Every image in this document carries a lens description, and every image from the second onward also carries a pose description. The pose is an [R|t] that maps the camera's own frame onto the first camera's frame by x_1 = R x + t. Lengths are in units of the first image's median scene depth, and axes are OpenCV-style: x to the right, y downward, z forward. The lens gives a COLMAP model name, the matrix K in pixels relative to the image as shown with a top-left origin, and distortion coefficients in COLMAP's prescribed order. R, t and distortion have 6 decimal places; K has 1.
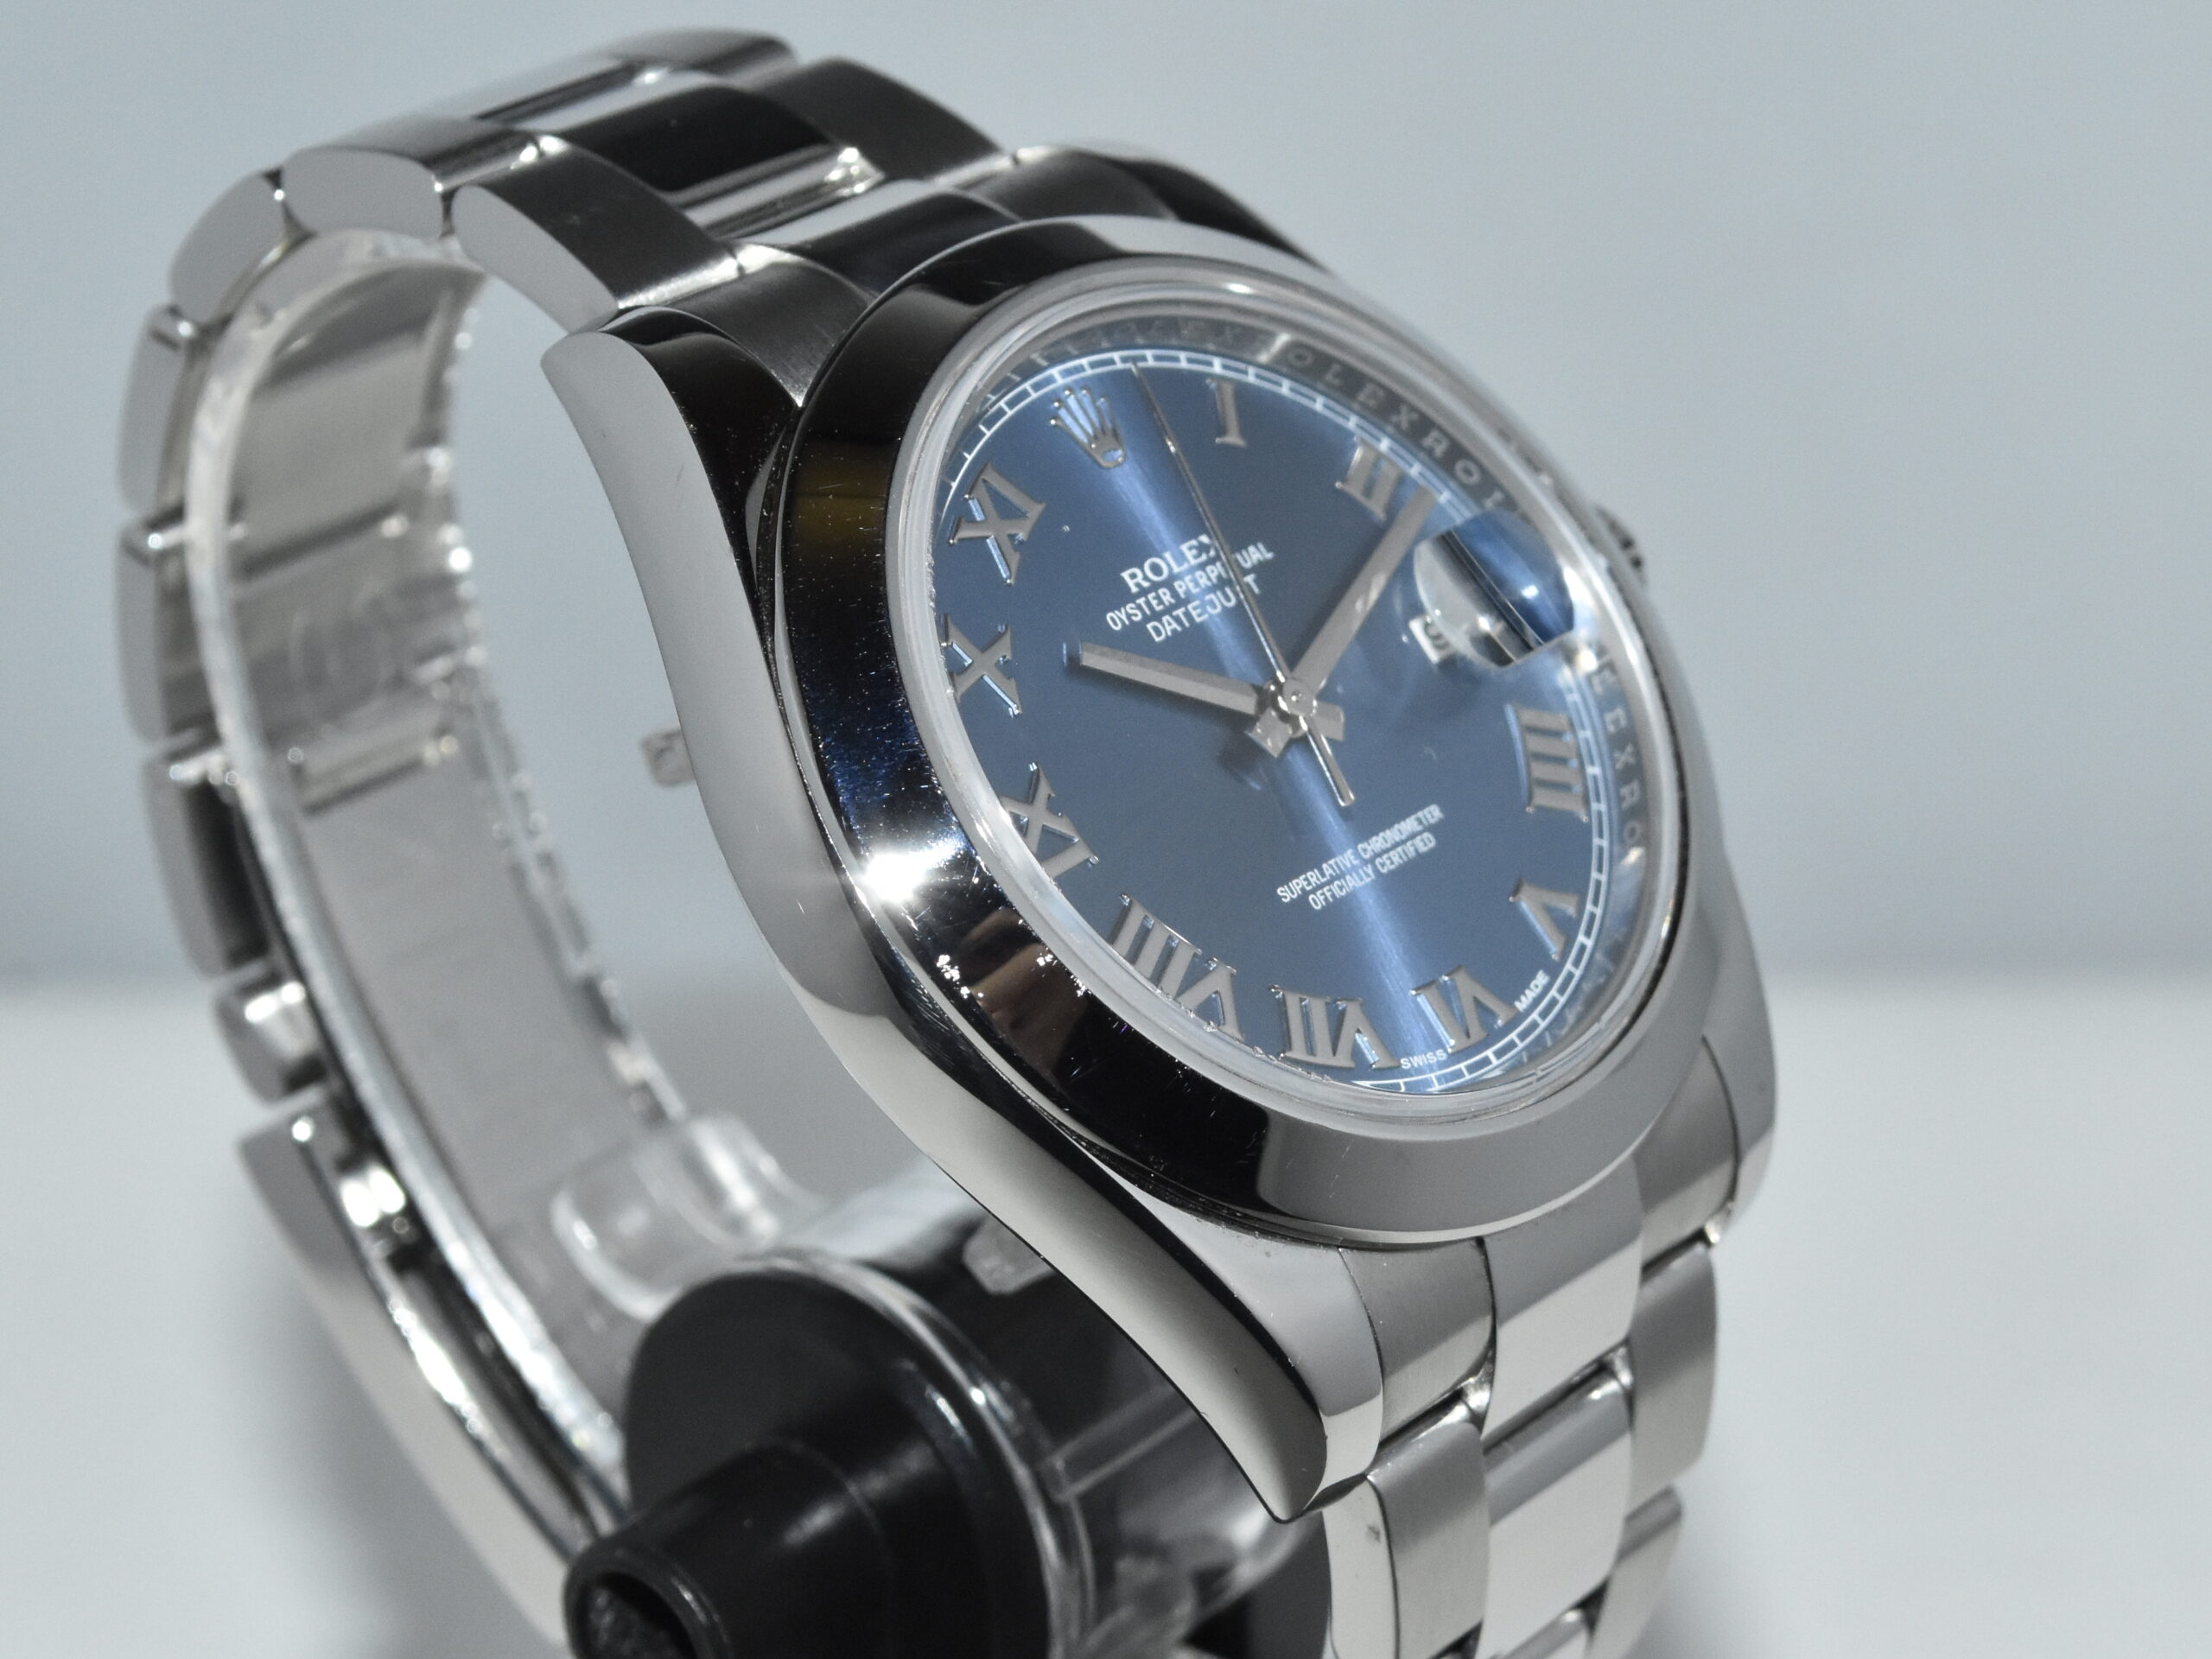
lens RADIAL K [[5493.1, 0, 1106.0], [0, 5493.1, 829.5], [0, 0, 1]] dist [0.073524, 0.472960]
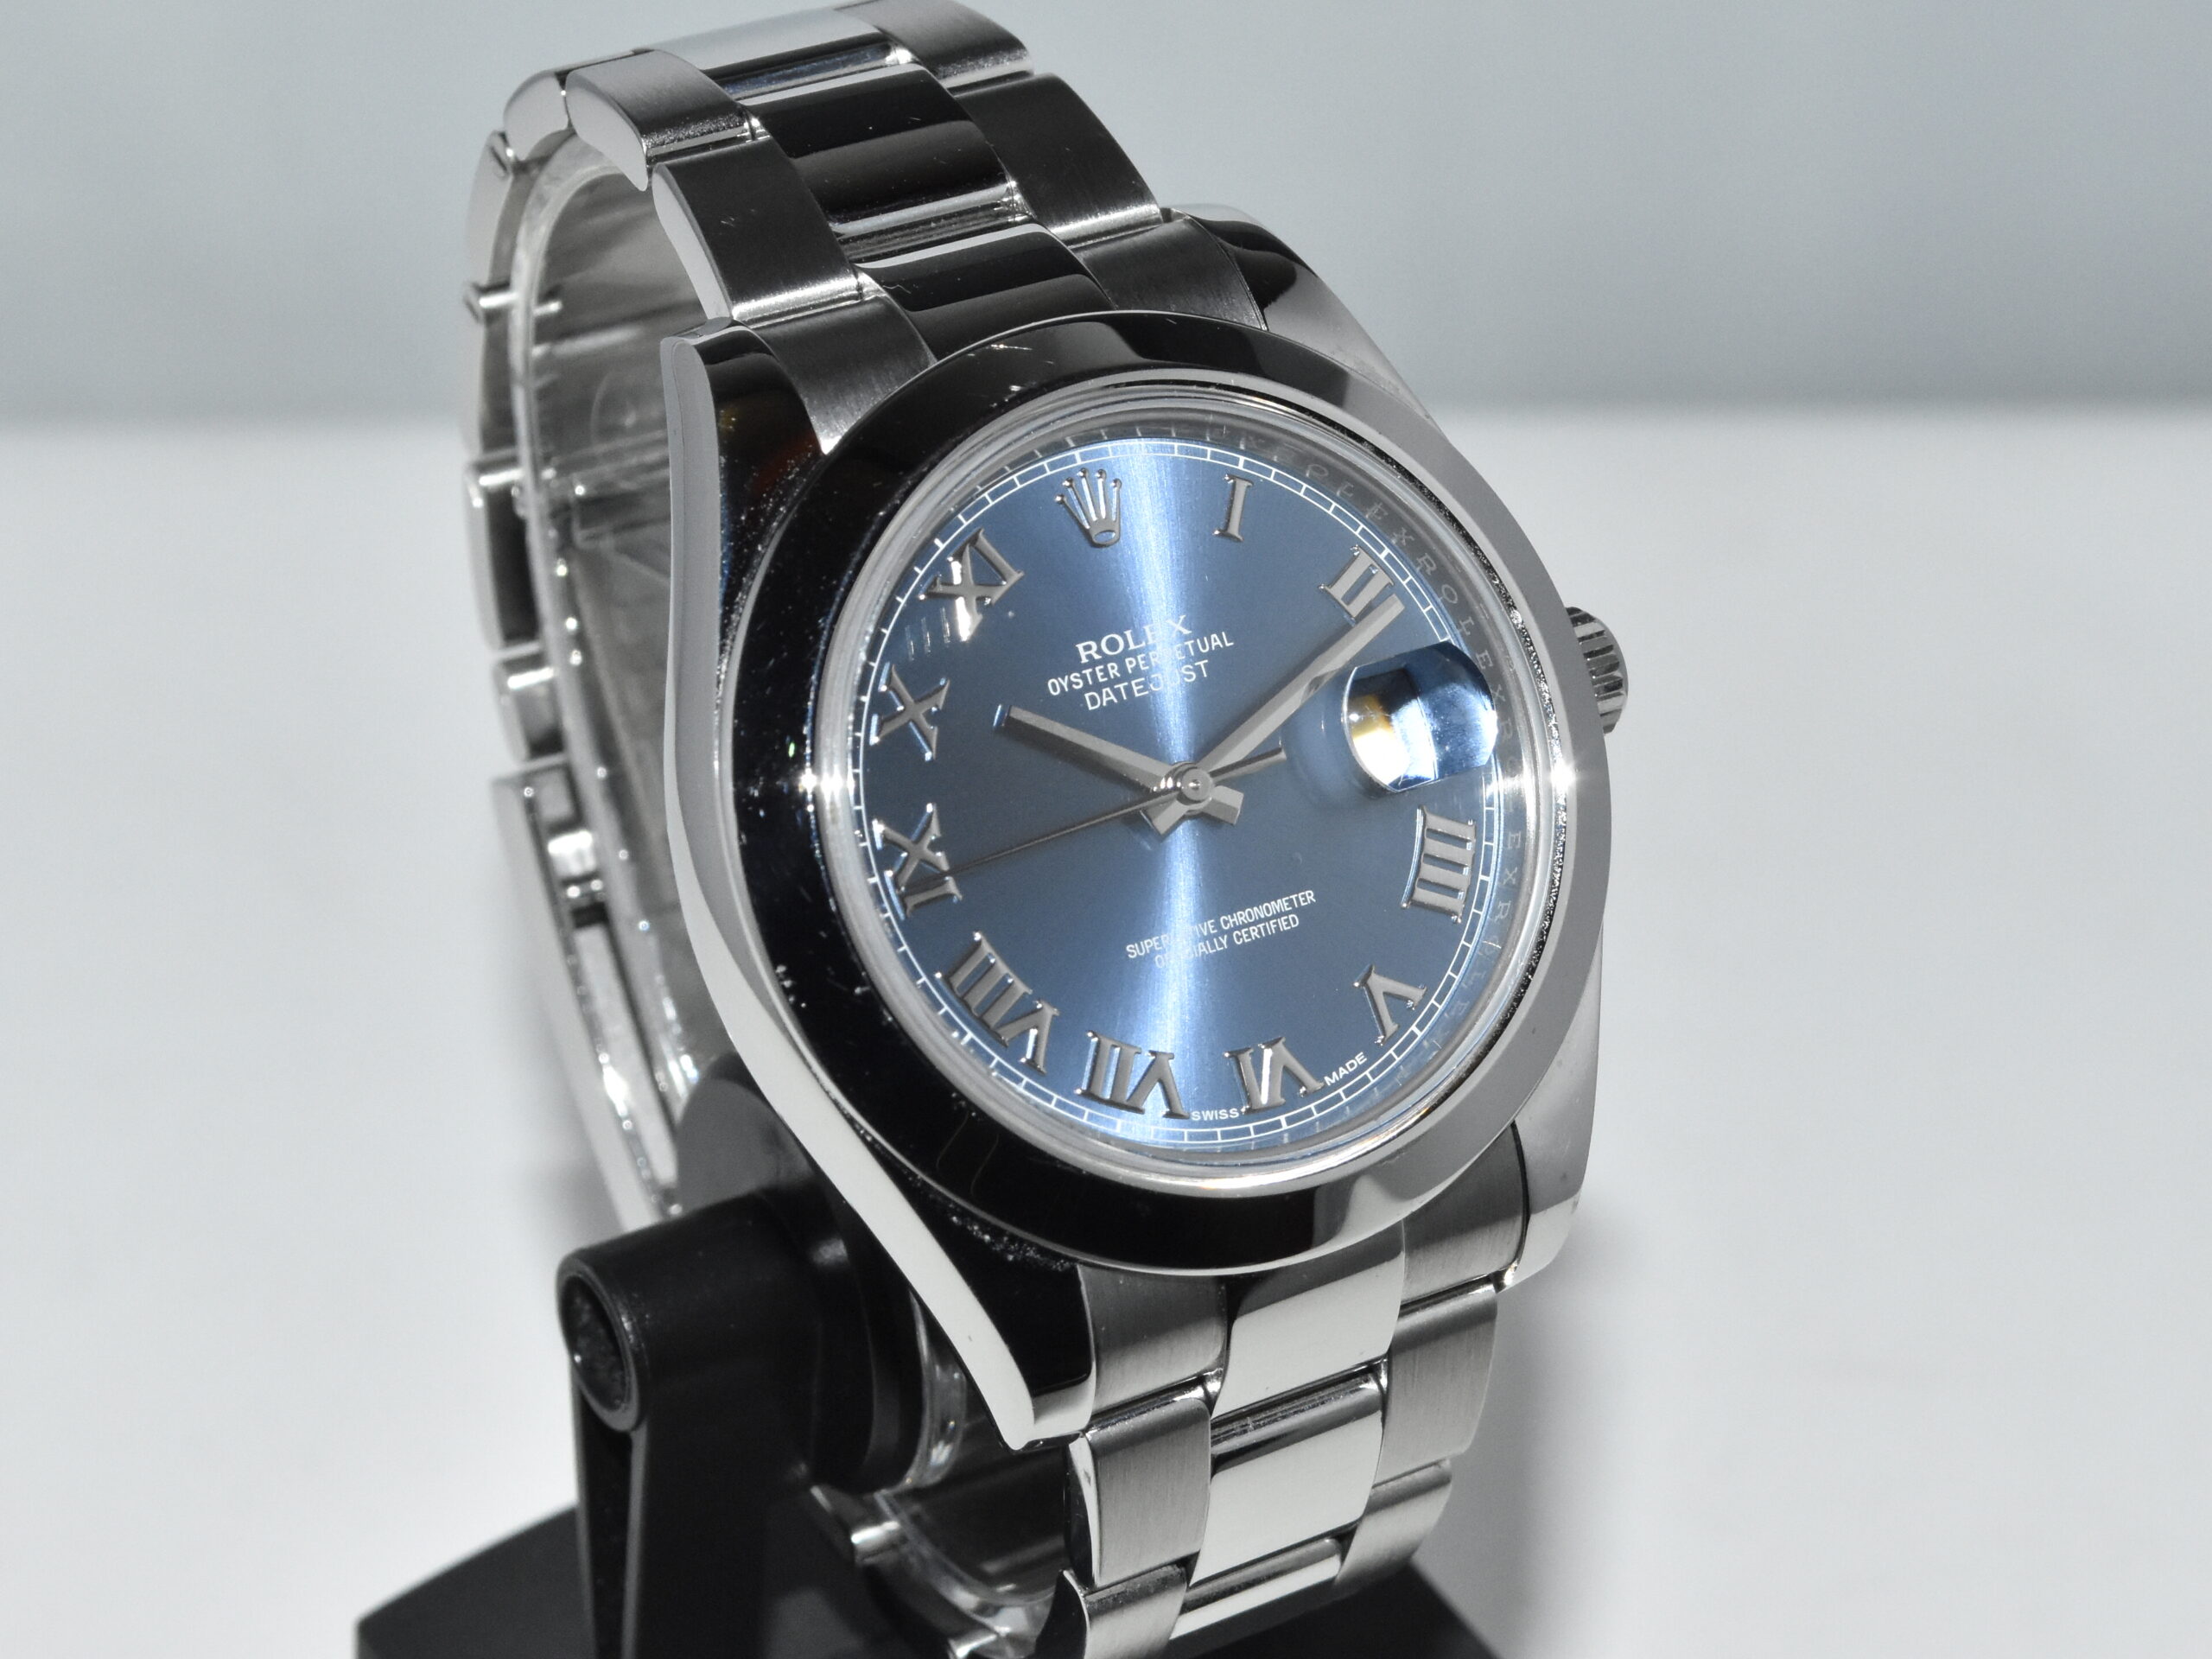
lens RADIAL K [[5493.1, 0, 1106.0], [0, 5493.1, 829.5], [0, 0, 1]] dist [0.073524, 0.472960]
pose [[0.940457, 0.261415, -0.217263, 0.271275], [-0.213935, 0.951912, 0.219305, -0.265242], [0.264145, -0.159767, 0.951158, -0.114687]]
